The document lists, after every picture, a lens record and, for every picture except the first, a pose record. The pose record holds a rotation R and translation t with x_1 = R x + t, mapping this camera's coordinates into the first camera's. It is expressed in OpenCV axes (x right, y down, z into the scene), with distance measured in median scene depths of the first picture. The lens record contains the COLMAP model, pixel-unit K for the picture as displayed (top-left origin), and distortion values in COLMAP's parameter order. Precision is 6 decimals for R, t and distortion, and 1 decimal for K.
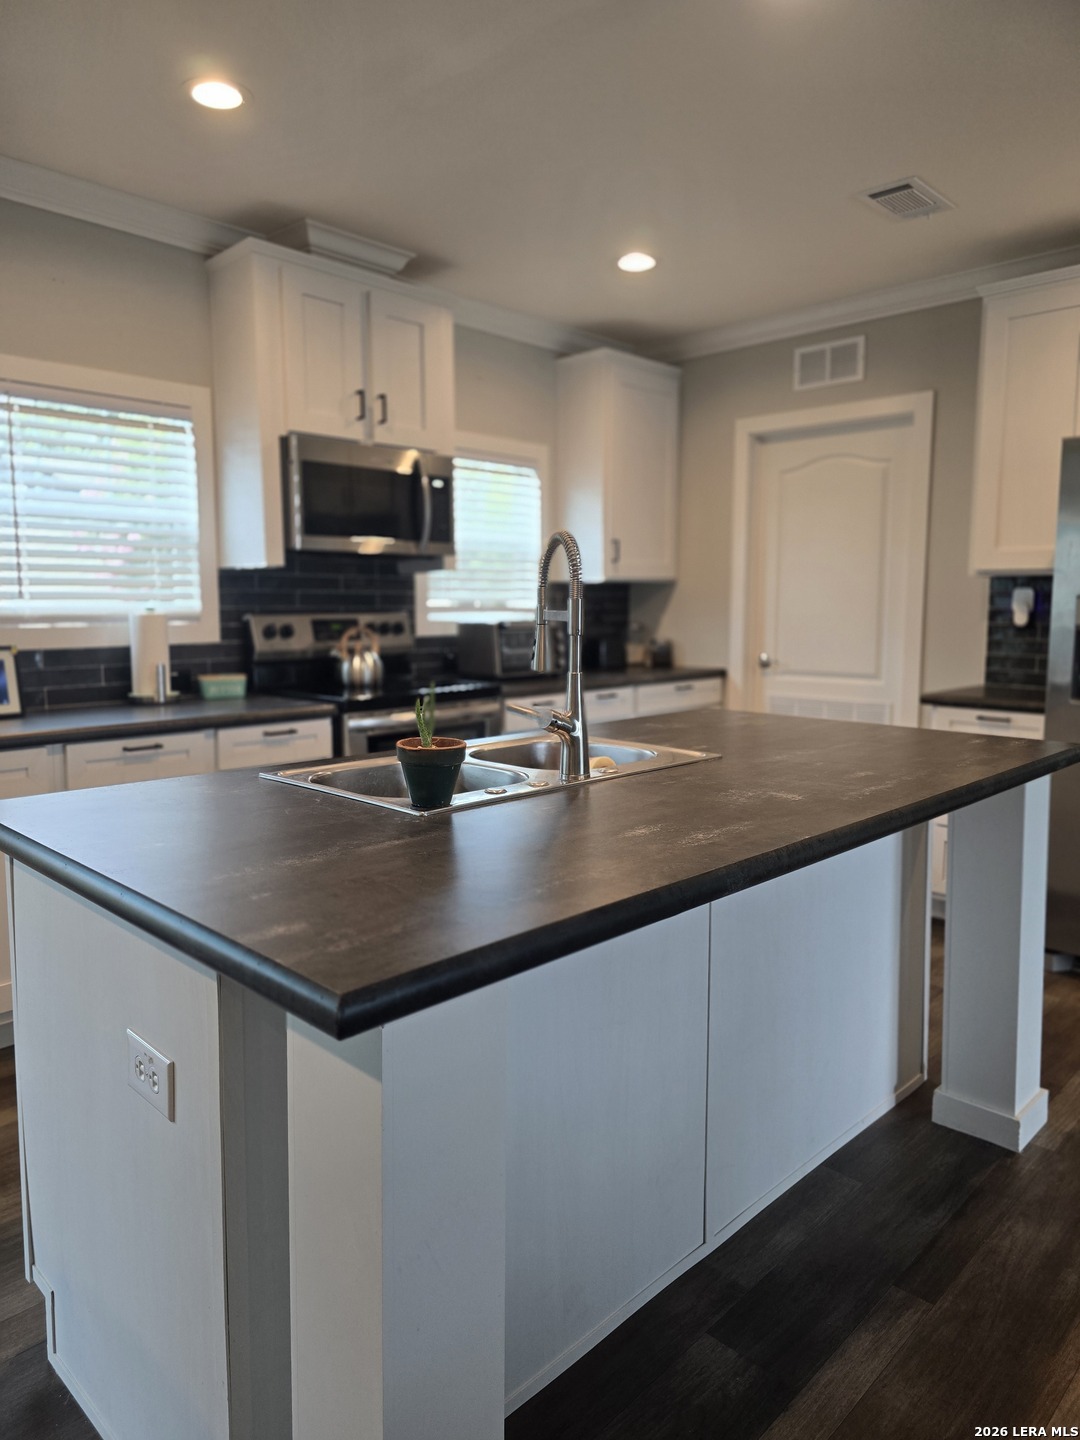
lens RADIAL K [[971.8, 0, 535.2], [0, 971.8, 712.6], [0, 0, 1]] dist [0.031867, -0.029155]
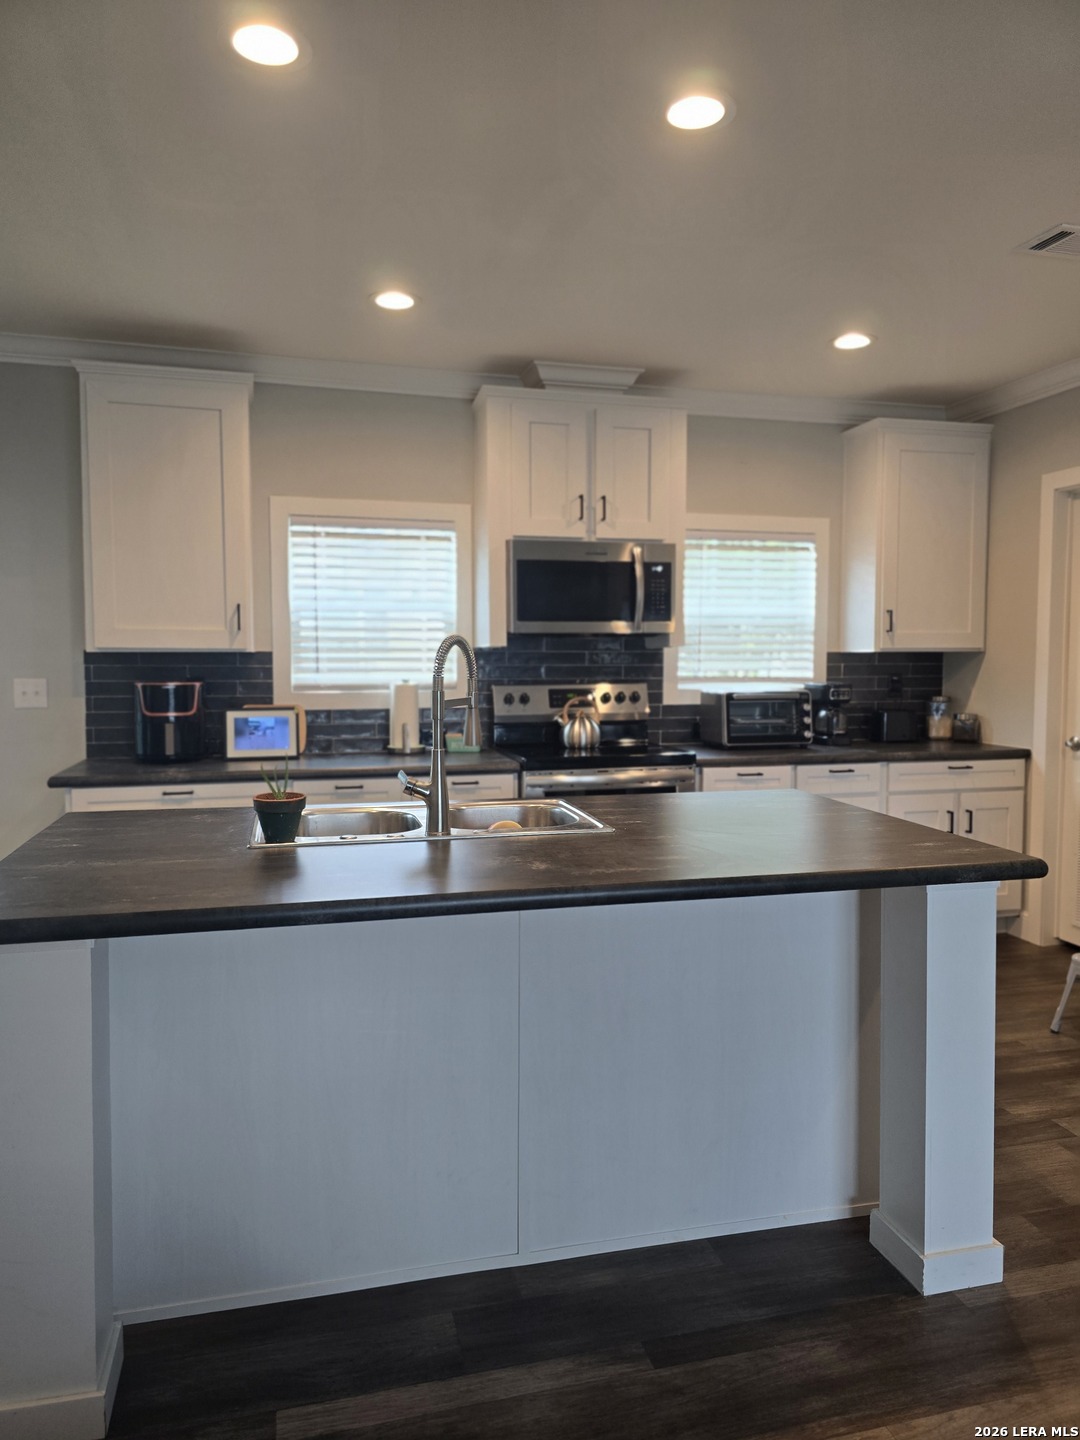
lens RADIAL K [[971.8, 0, 545.8], [0, 971.8, 714.7], [0, 0, 1]] dist [0.031867, -0.029155]
pose [[0.857758, 0.034266, -0.512911, 0.374715], [-0.061003, 0.997510, -0.035377, -0.023630], [0.510422, 0.061634, 0.857713, -0.002137]]
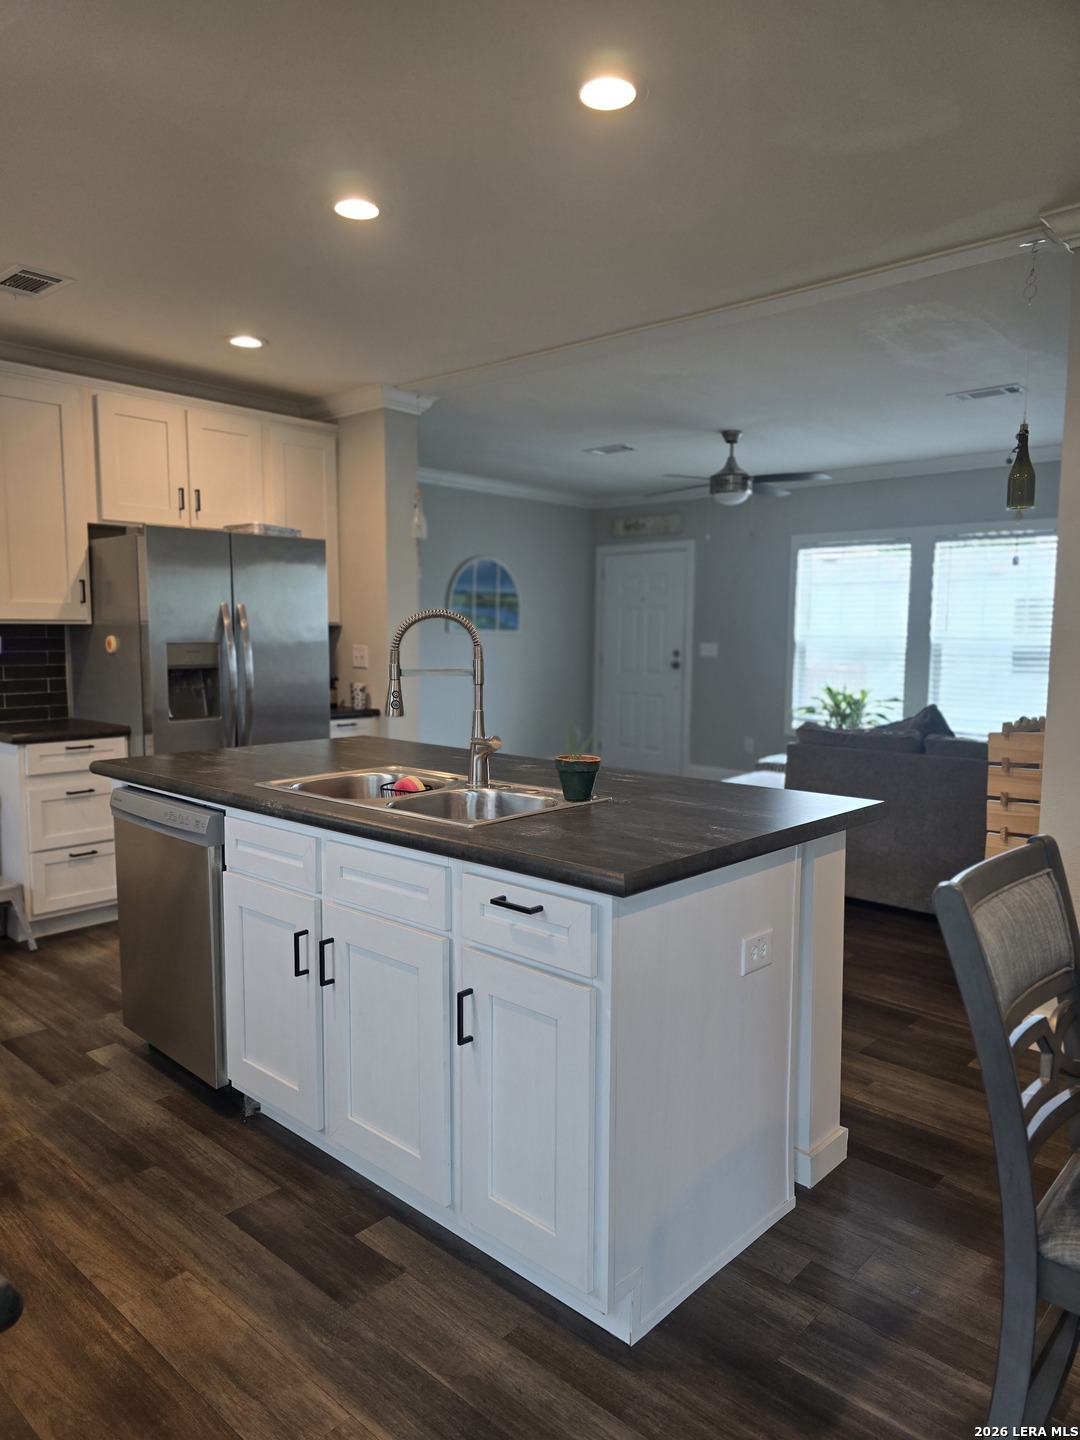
lens RADIAL K [[971.8, 0, 528.4], [0, 971.8, 735.1], [0, 0, 1]] dist [0.031867, -0.029155]
pose [[-0.026535, -0.111912, 0.993364, -0.669294], [0.111285, 0.987206, 0.114191, -0.079154], [-0.993434, 0.113577, -0.013742, 0.452503]]
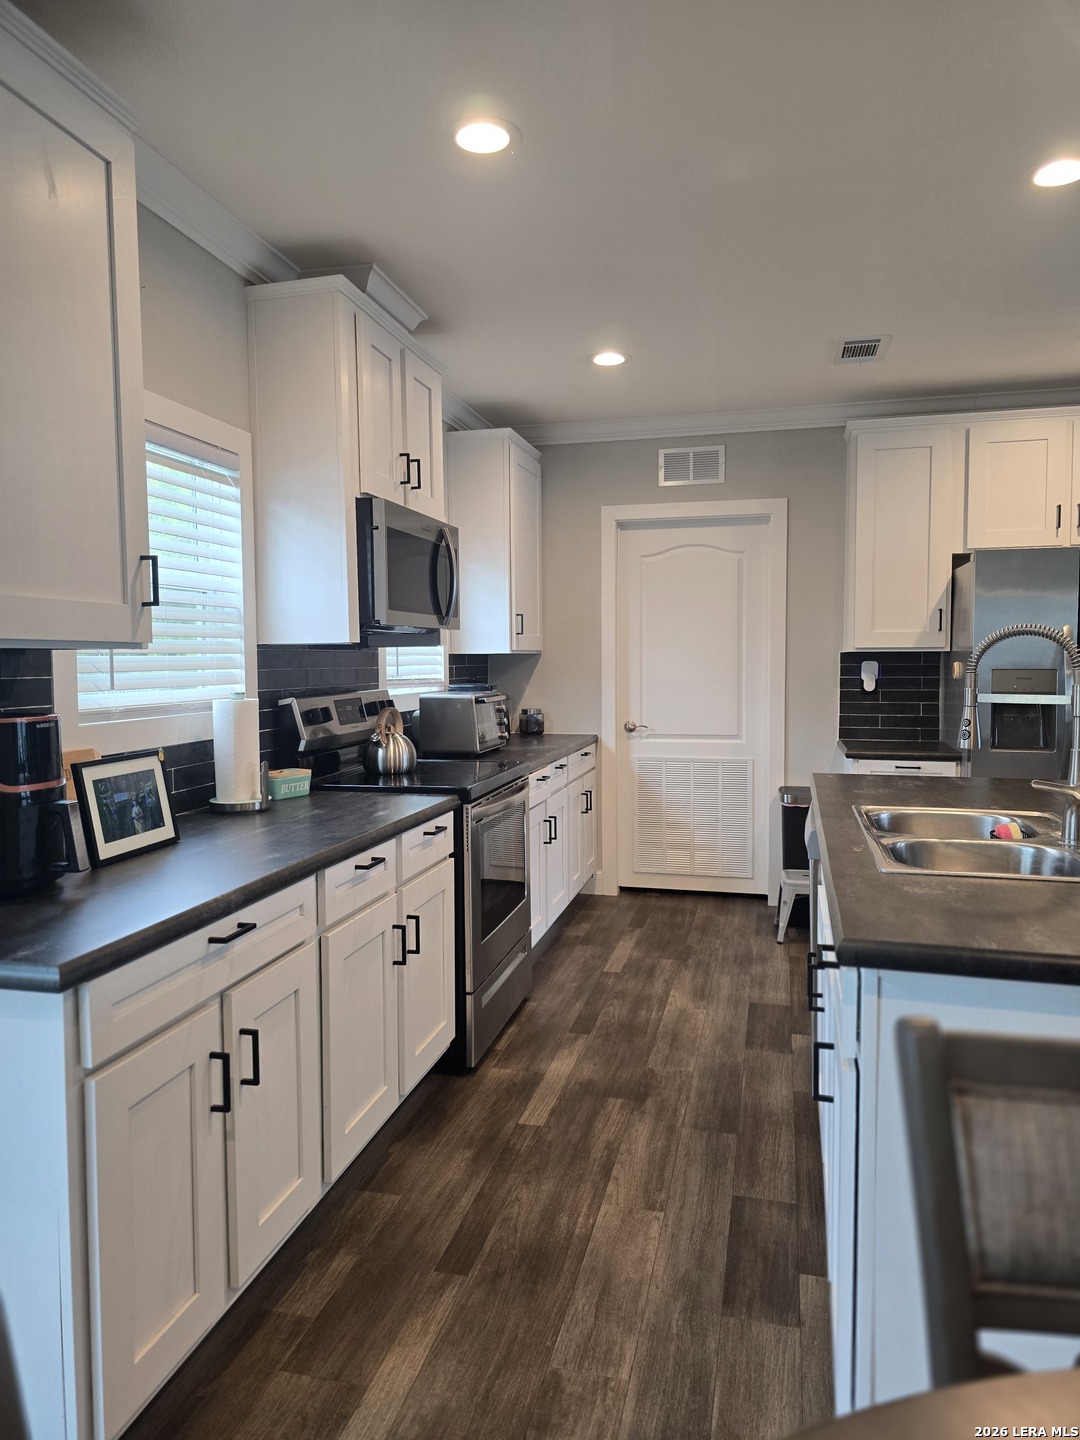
lens RADIAL K [[971.8, 0, 534.6], [0, 971.8, 722.2], [0, 0, 1]] dist [0.031867, -0.029155]
pose [[0.863456, -0.036346, 0.503113, -0.525306], [0.060638, 0.997647, -0.031995, -0.038337], [-0.500766, 0.058134, 0.863628, 0.150278]]
